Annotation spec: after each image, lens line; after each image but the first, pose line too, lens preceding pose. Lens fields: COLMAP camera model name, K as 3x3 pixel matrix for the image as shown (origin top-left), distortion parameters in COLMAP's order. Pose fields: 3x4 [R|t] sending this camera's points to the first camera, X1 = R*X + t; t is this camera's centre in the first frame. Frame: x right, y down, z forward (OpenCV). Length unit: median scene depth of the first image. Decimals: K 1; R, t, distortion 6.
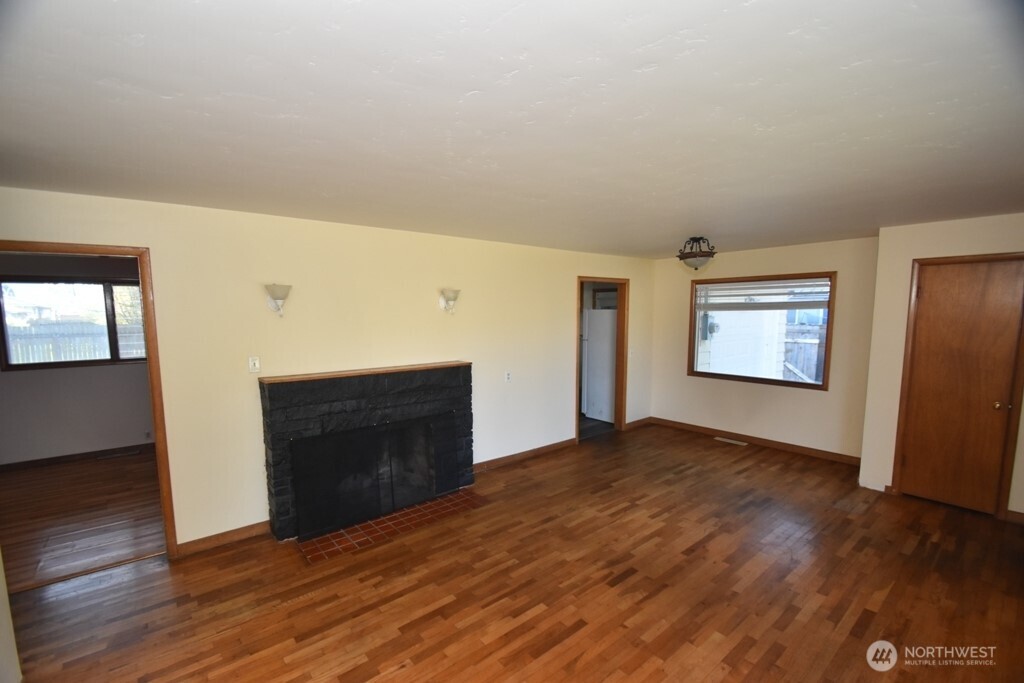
lens RADIAL K [[446.3, 0, 502.0], [0, 446.3, 364.1], [0, 0, 1]] dist [0.011289, -0.015975]
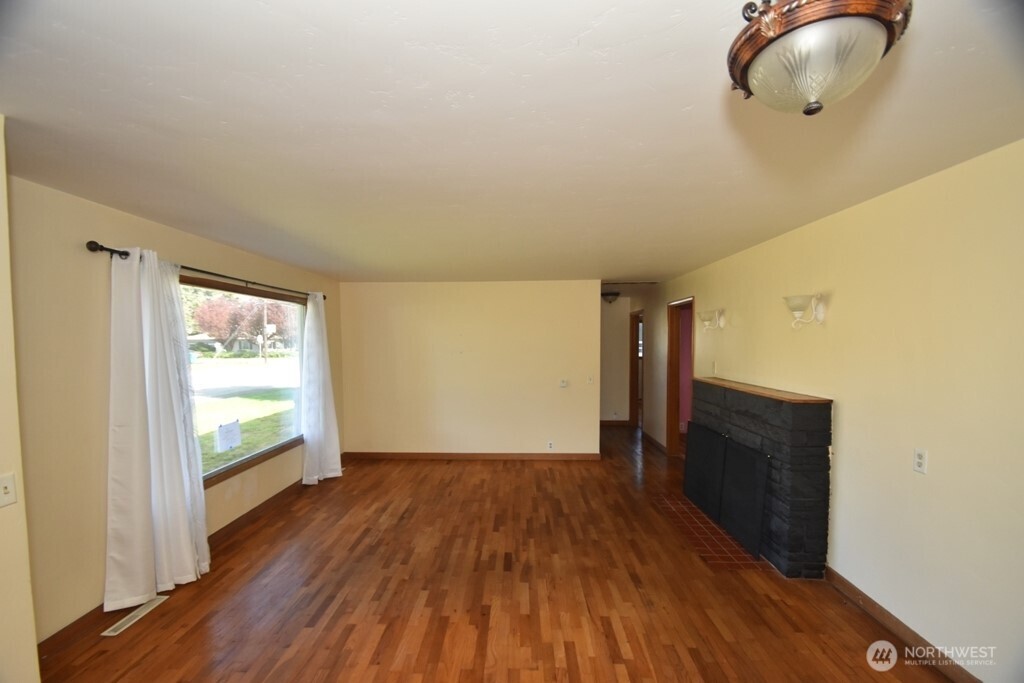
lens RADIAL K [[446.3, 0, 502.0], [0, 446.3, 364.1], [0, 0, 1]] dist [0.011289, -0.015975]
pose [[-0.661550, 0.052289, -0.748076, 0.896813], [-0.074229, 0.988101, 0.134710, -0.142299], [0.746218, 0.144646, -0.649797, 1.342609]]
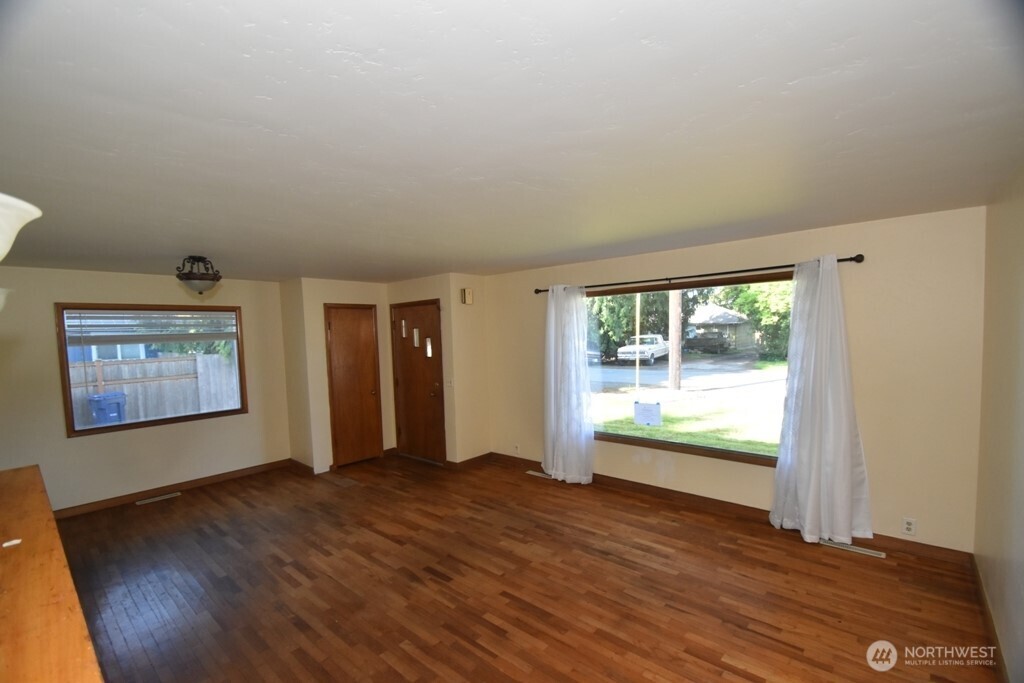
lens RADIAL K [[446.3, 0, 502.0], [0, 446.3, 364.1], [0, 0, 1]] dist [0.011289, -0.015975]
pose [[-0.160558, -0.056874, 0.985386, -0.659608], [0.145303, 0.986099, 0.080591, -0.081740], [-0.976273, 0.156119, -0.150062, 0.752350]]
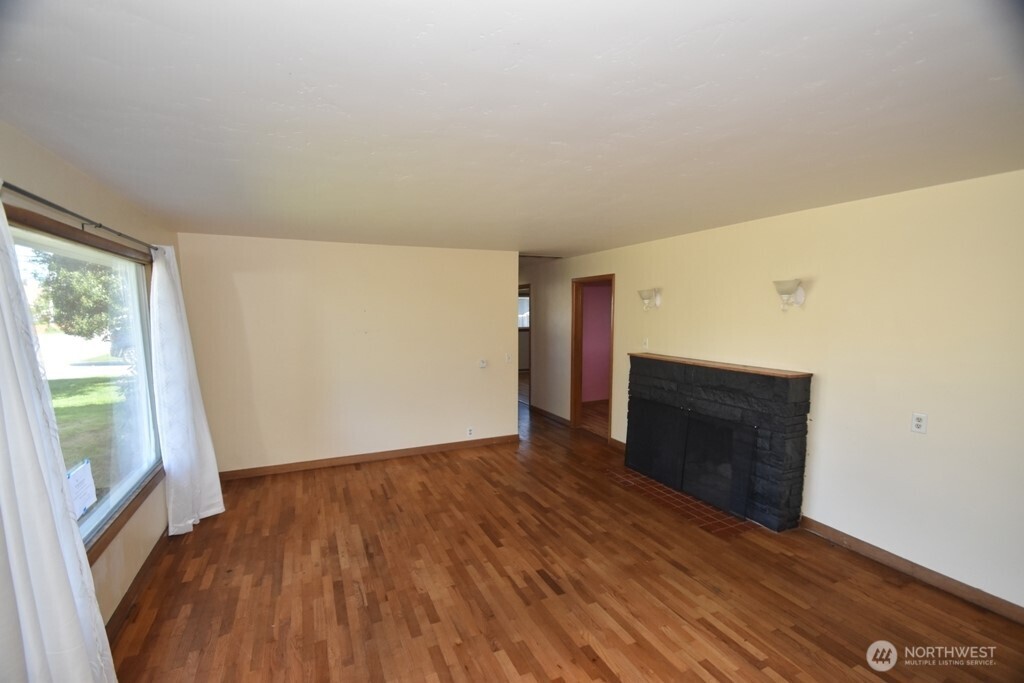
lens RADIAL K [[446.3, 0, 502.0], [0, 446.3, 364.1], [0, 0, 1]] dist [0.011289, -0.015975]
pose [[-0.260403, 0.126933, -0.957120, 0.951688], [-0.105474, 0.981647, 0.158882, -0.111559], [0.959722, 0.142325, -0.242236, 0.865115]]
